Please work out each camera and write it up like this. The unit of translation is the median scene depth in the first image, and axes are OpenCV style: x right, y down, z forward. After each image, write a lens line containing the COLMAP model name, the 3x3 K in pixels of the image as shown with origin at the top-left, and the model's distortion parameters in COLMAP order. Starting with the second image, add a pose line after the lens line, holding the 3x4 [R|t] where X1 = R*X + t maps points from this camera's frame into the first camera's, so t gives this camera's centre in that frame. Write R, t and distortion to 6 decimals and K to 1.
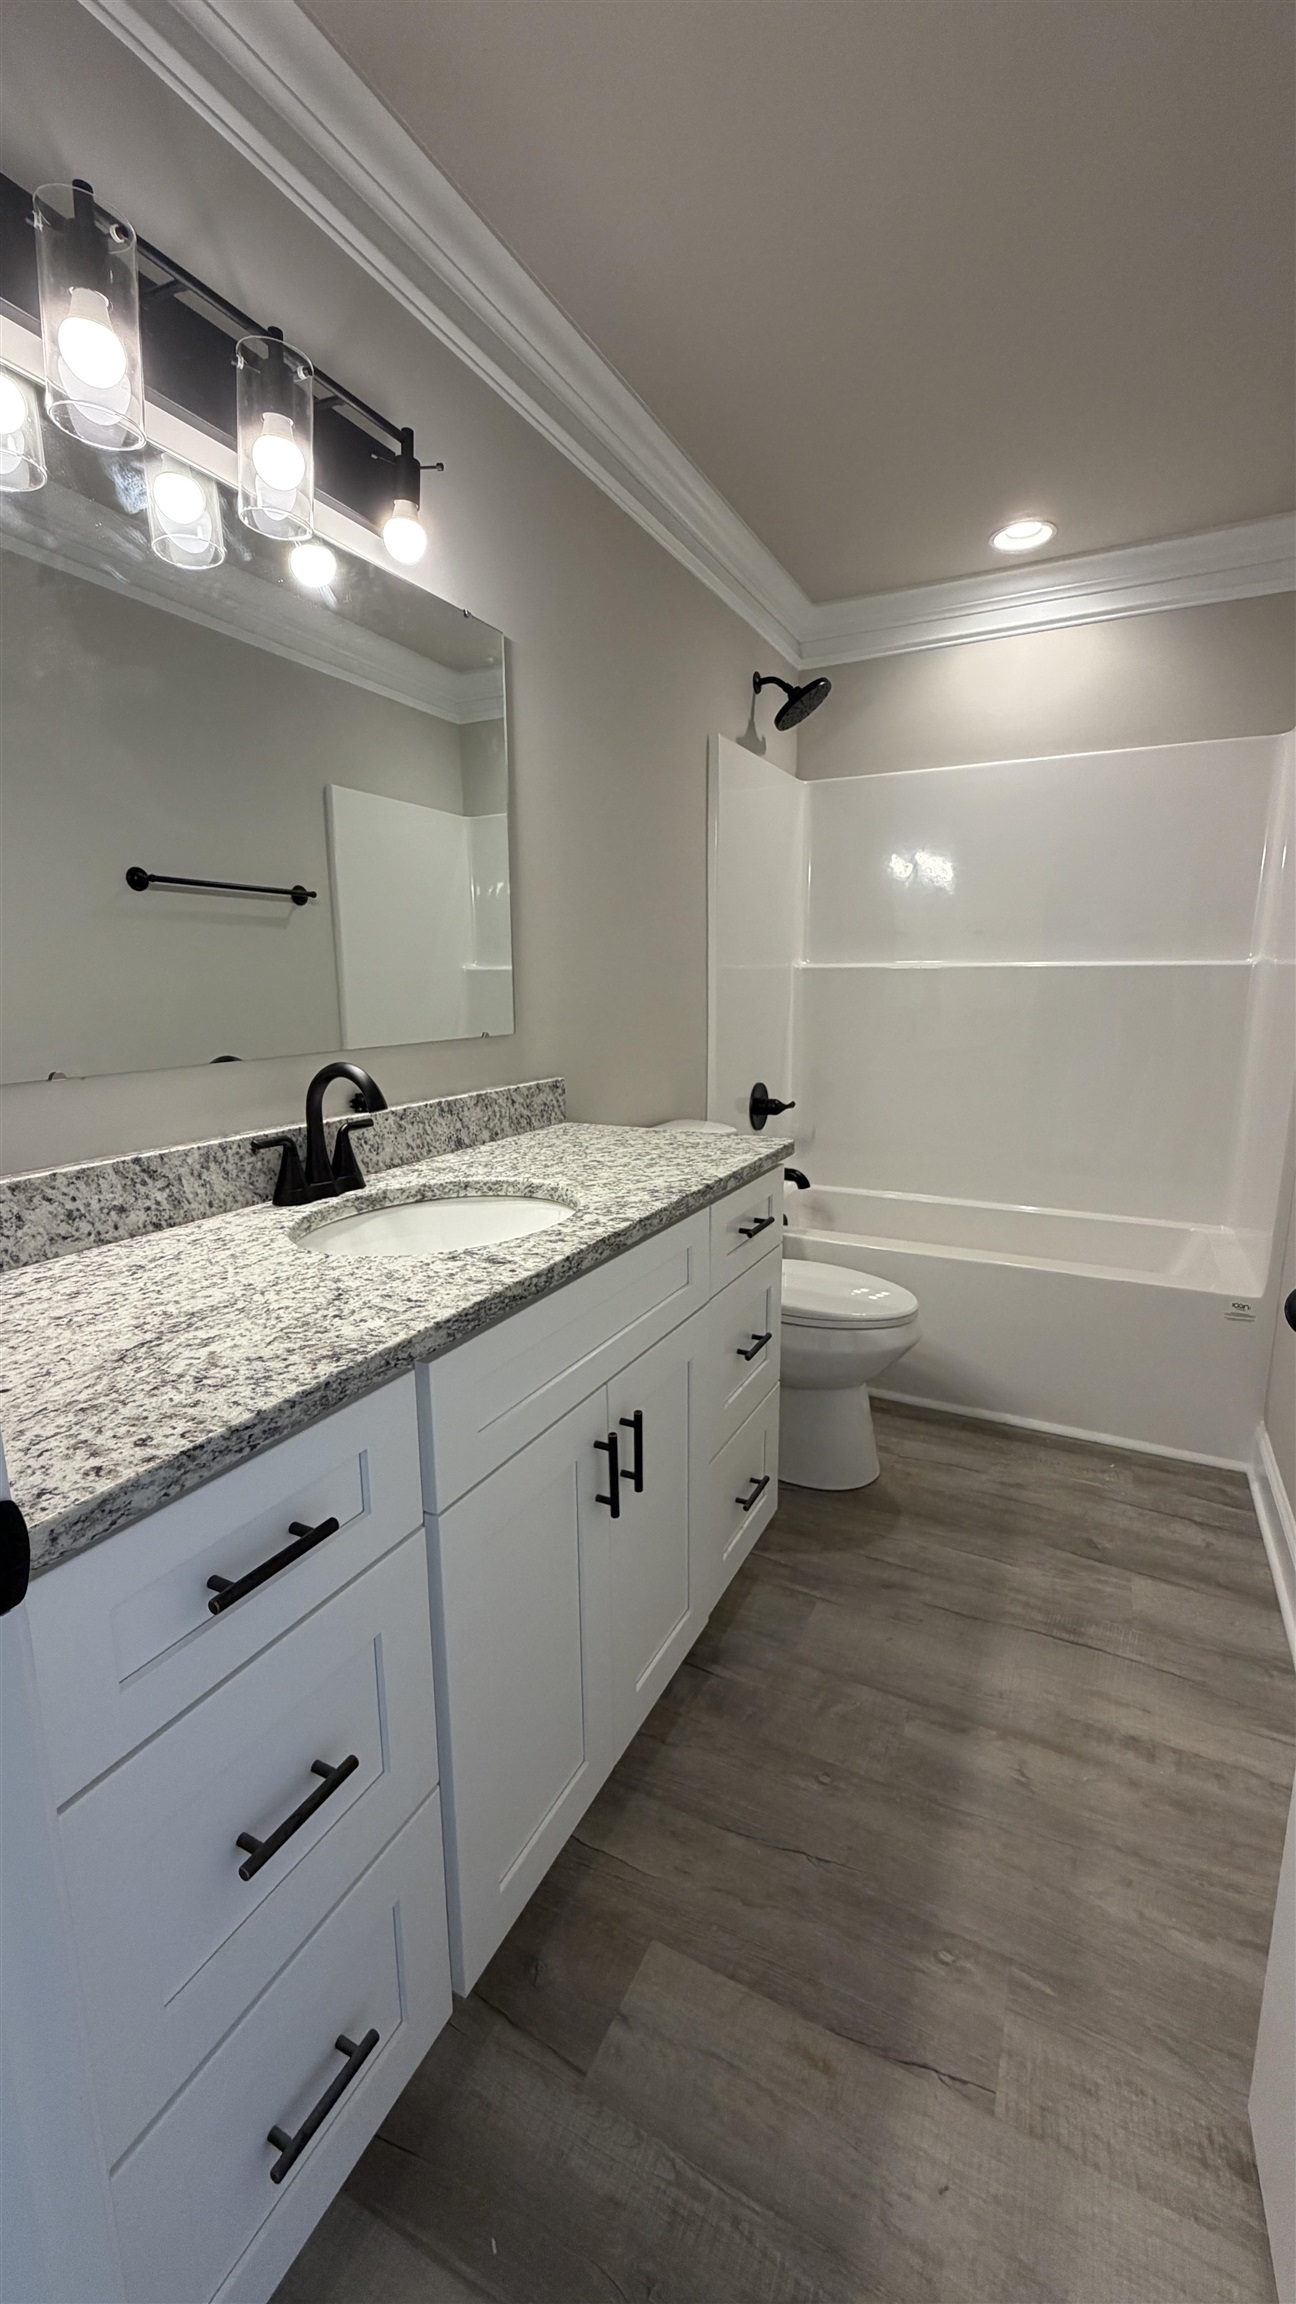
lens RADIAL K [[926.2, 0, 648.0], [0, 926.2, 1152.0], [0, 0, 1]] dist [0.001575, 0.000447]
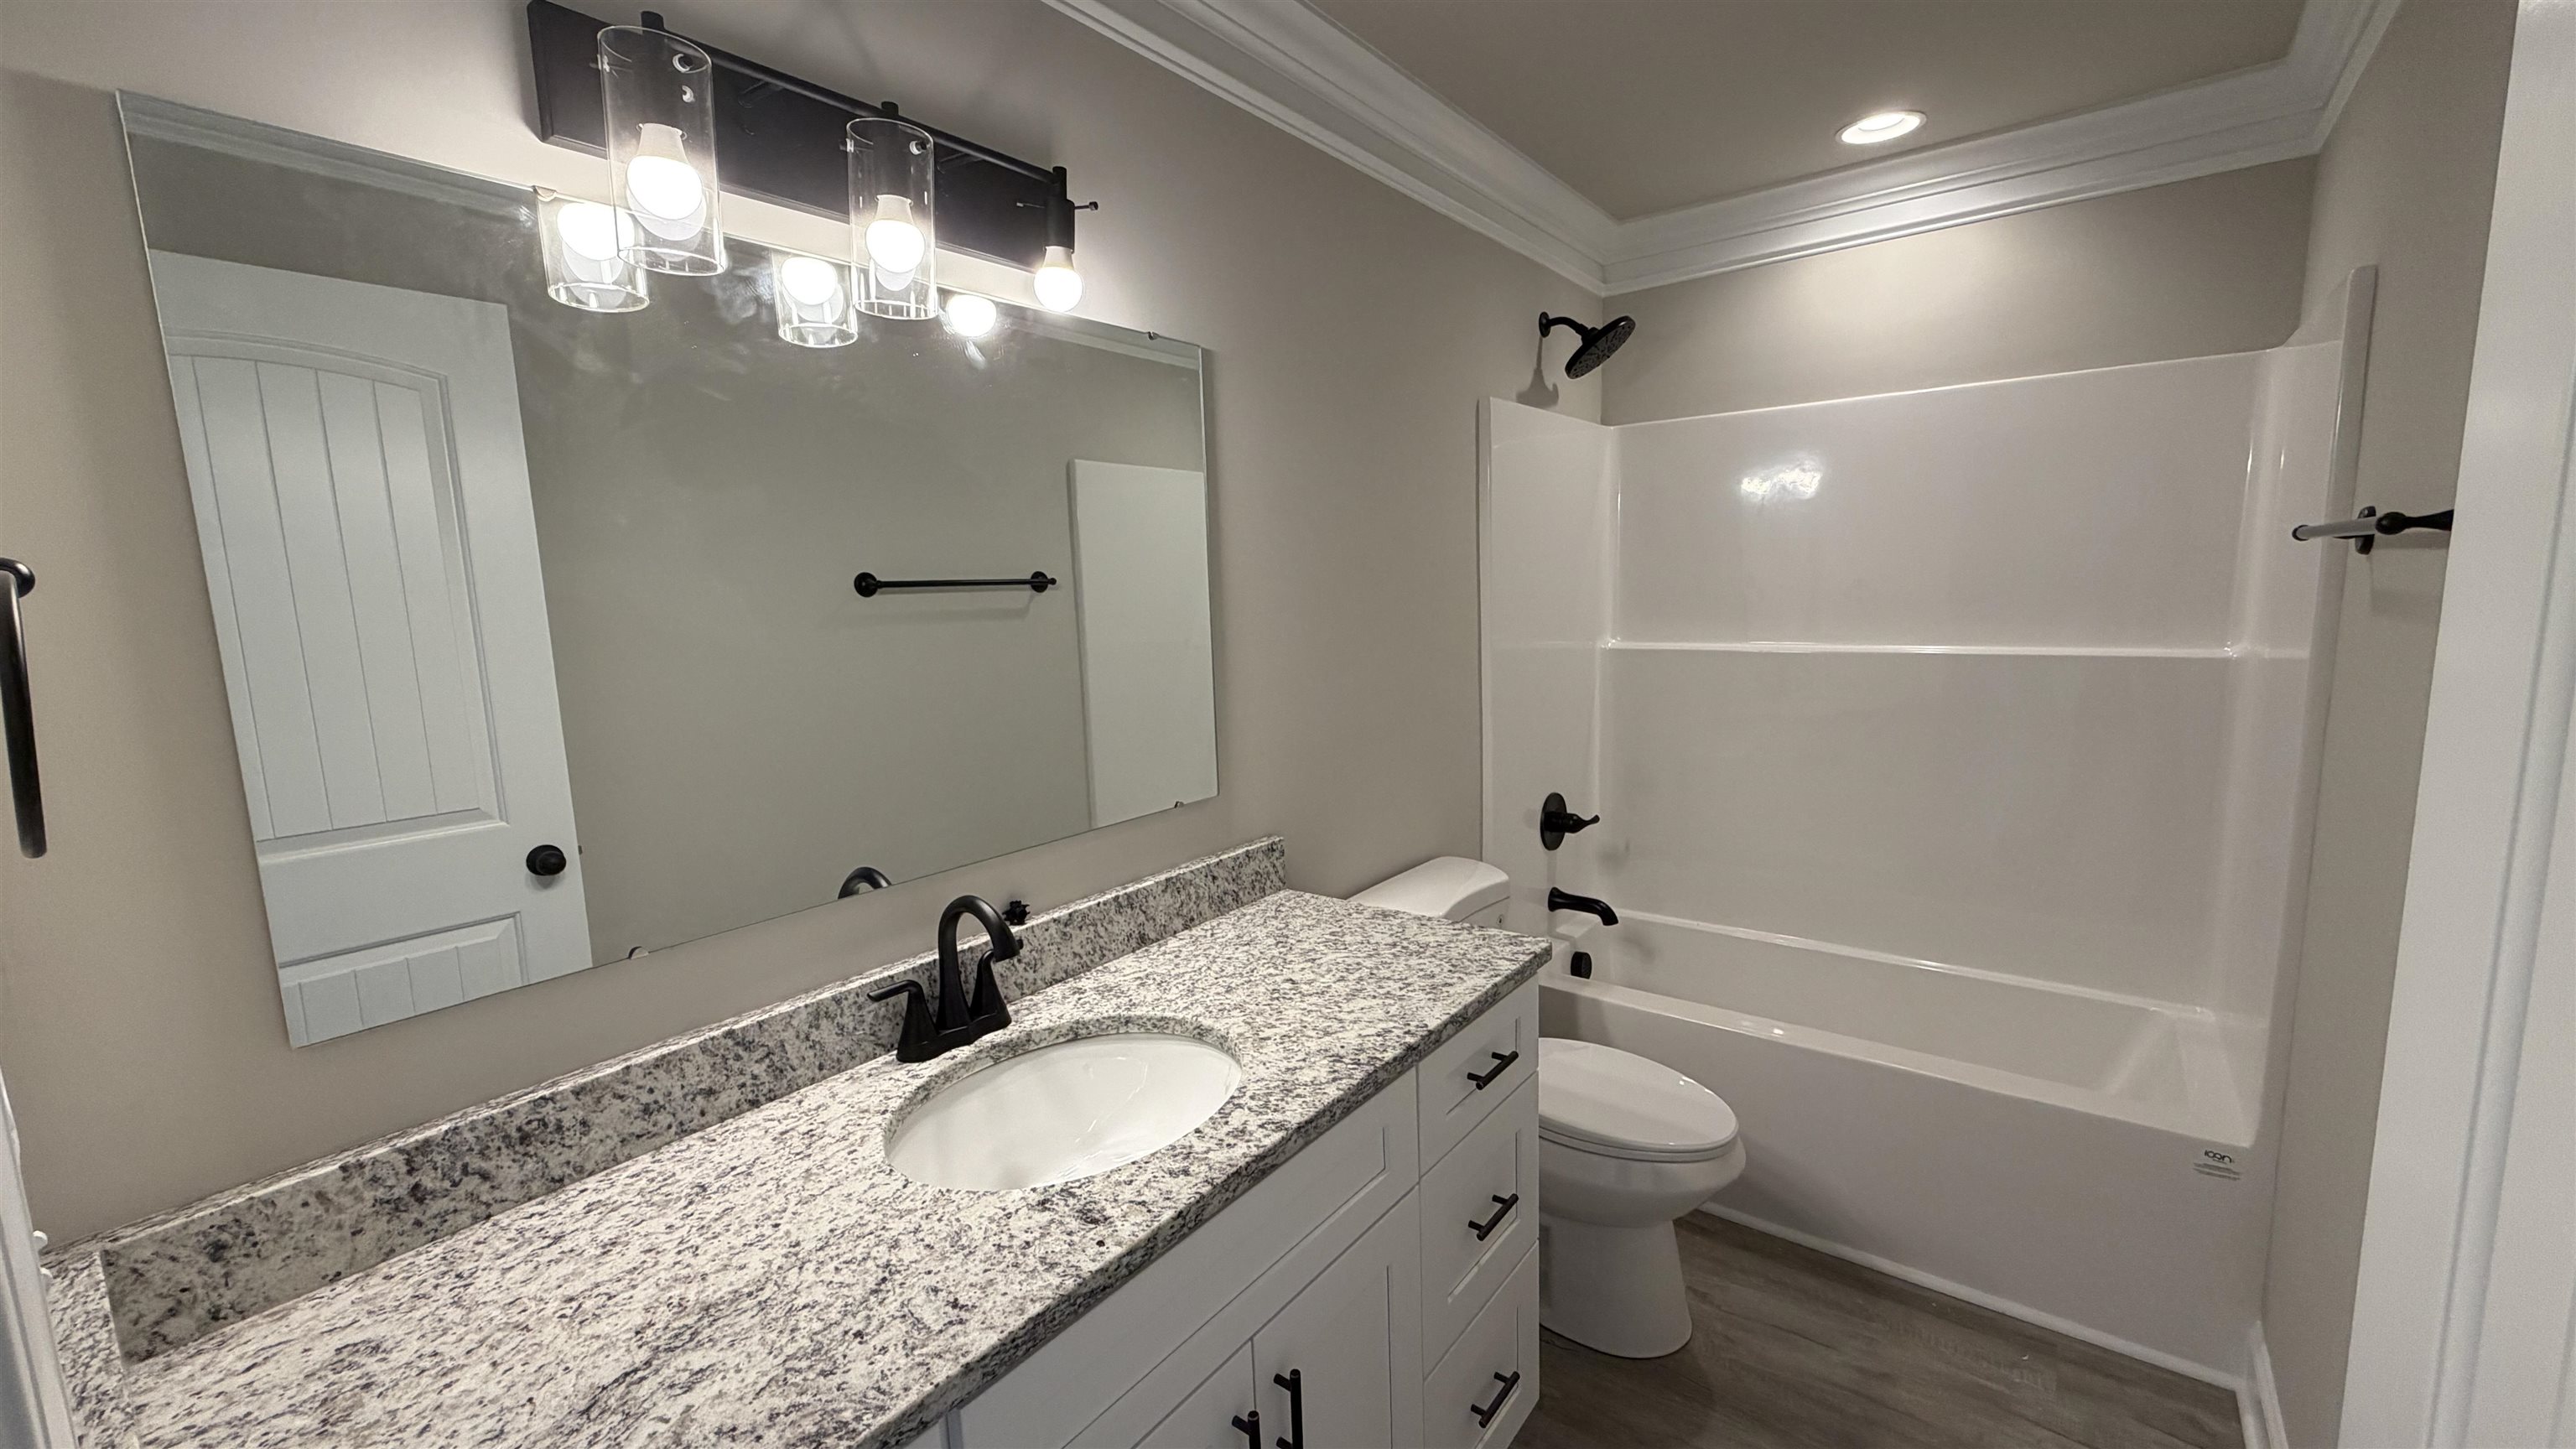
lens RADIAL K [[1035.5, 0, 1288.0], [0, 1035.5, 724.5], [0, 0, 1]] dist [0.001575, 0.000447]
pose [[0.982031, -0.000314, -0.188721, 0.127788], [-0.007570, 0.999128, -0.041051, -0.199721], [0.188569, 0.041742, 0.981172, 0.093234]]
